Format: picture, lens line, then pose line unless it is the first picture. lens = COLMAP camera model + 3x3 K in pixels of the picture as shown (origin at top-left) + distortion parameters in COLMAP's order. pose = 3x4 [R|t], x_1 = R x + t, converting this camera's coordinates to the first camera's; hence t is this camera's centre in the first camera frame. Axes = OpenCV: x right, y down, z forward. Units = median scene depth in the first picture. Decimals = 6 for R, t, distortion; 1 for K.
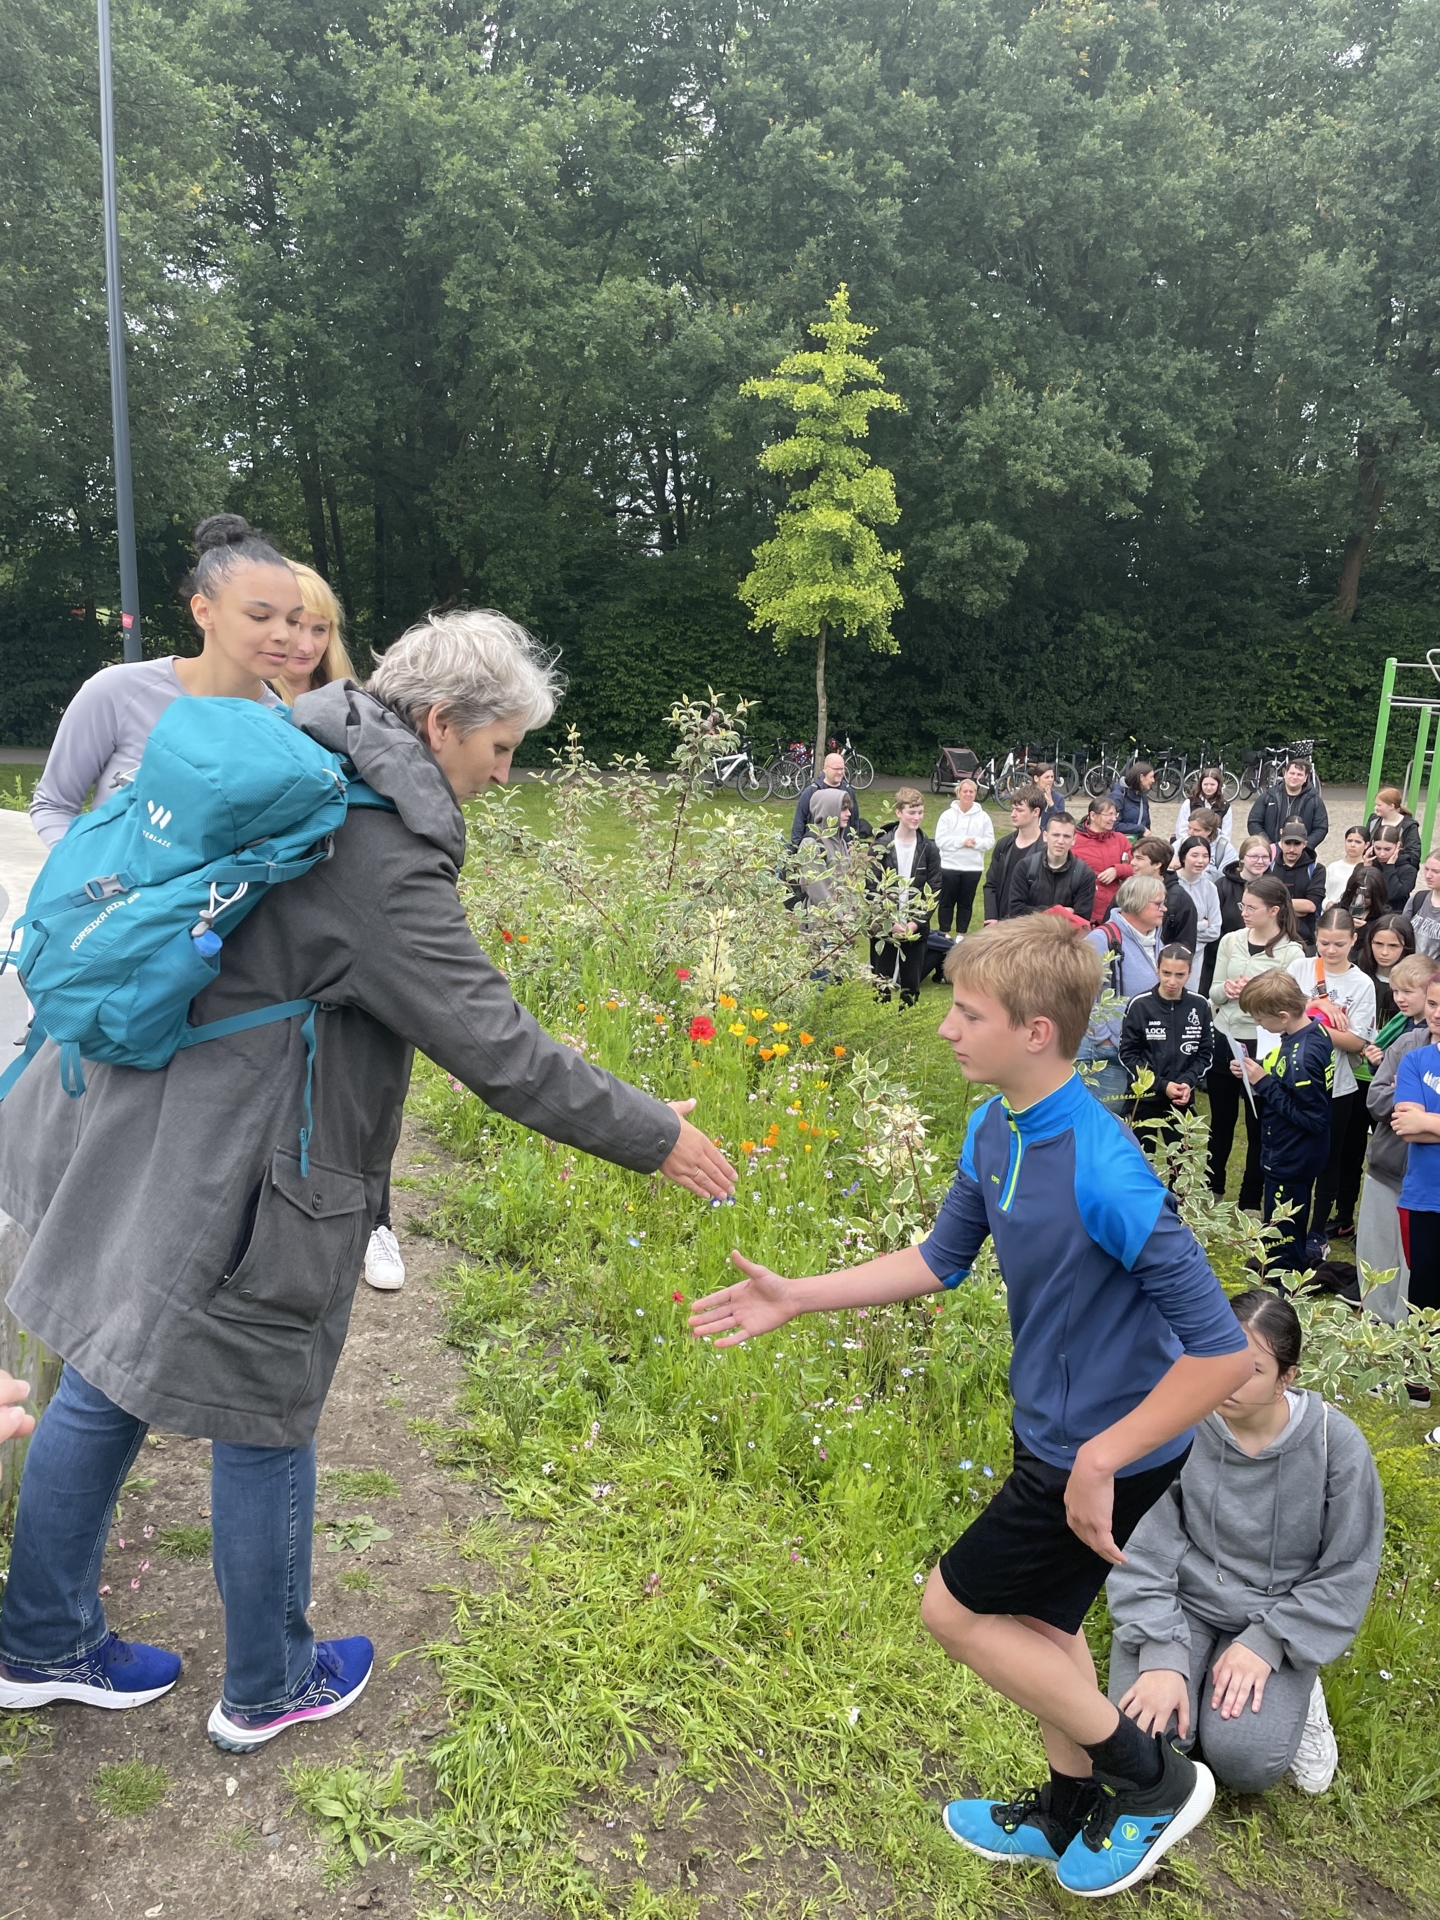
lens RADIAL K [[1449.0, 0, 706.7], [0, 1449.0, 976.8], [0, 0, 1]] dist [0.093711, -0.118456]
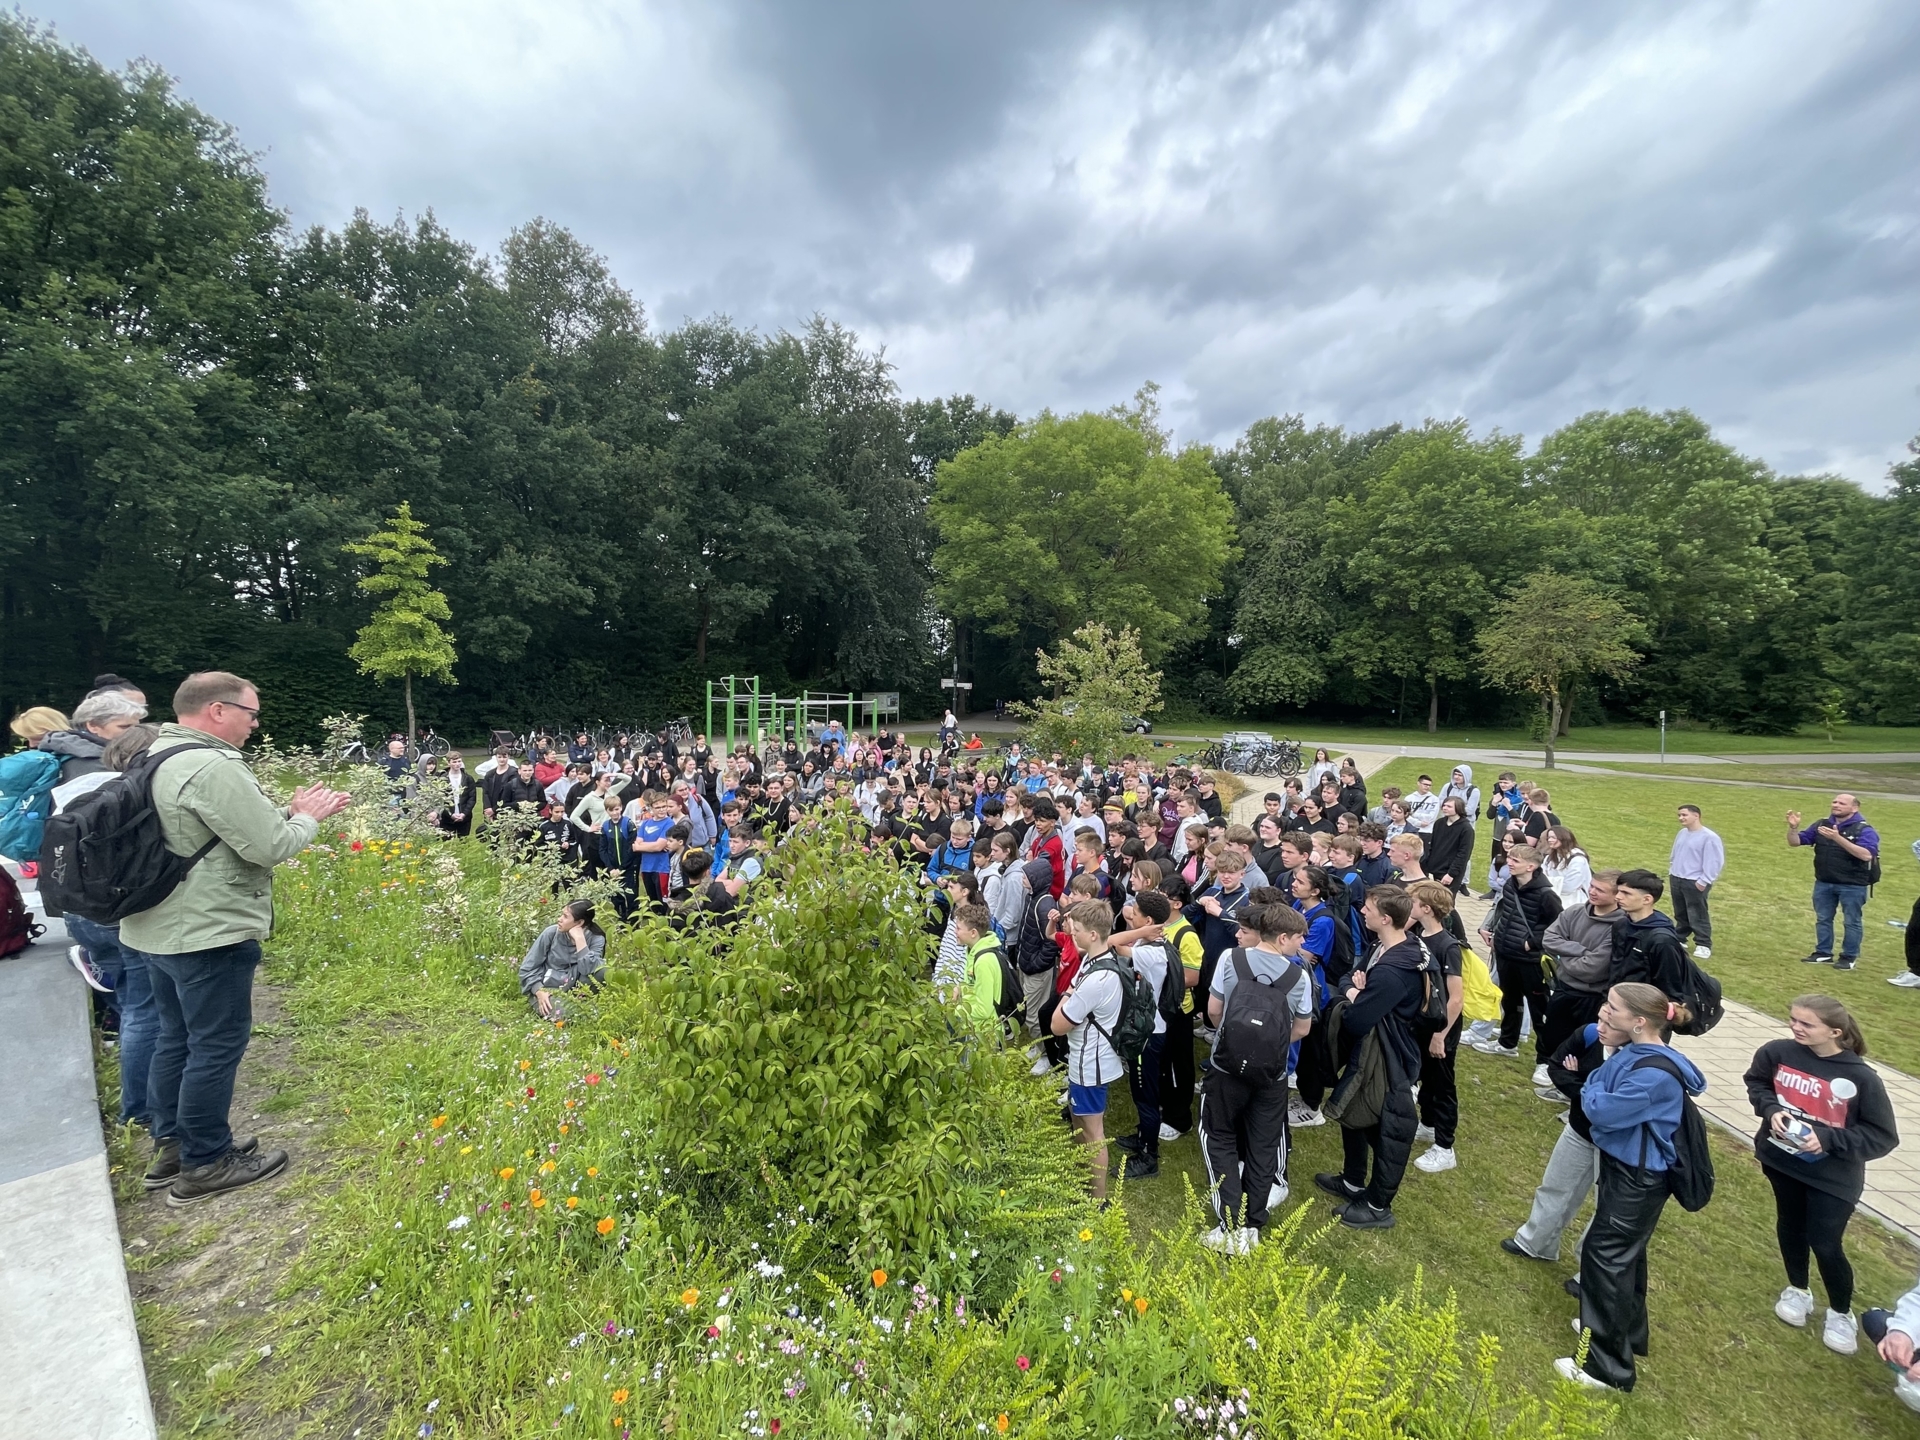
lens RADIAL K [[780.2, 0, 970.4], [0, 780.2, 711.9], [0, 0, 1]] dist [-0.003735, -0.000310]
pose [[0.765086, -0.052792, 0.641760, -0.010923], [0.157176, 0.981799, -0.106617, 0.027951], [-0.624451, 0.182440, 0.759458, -0.187327]]
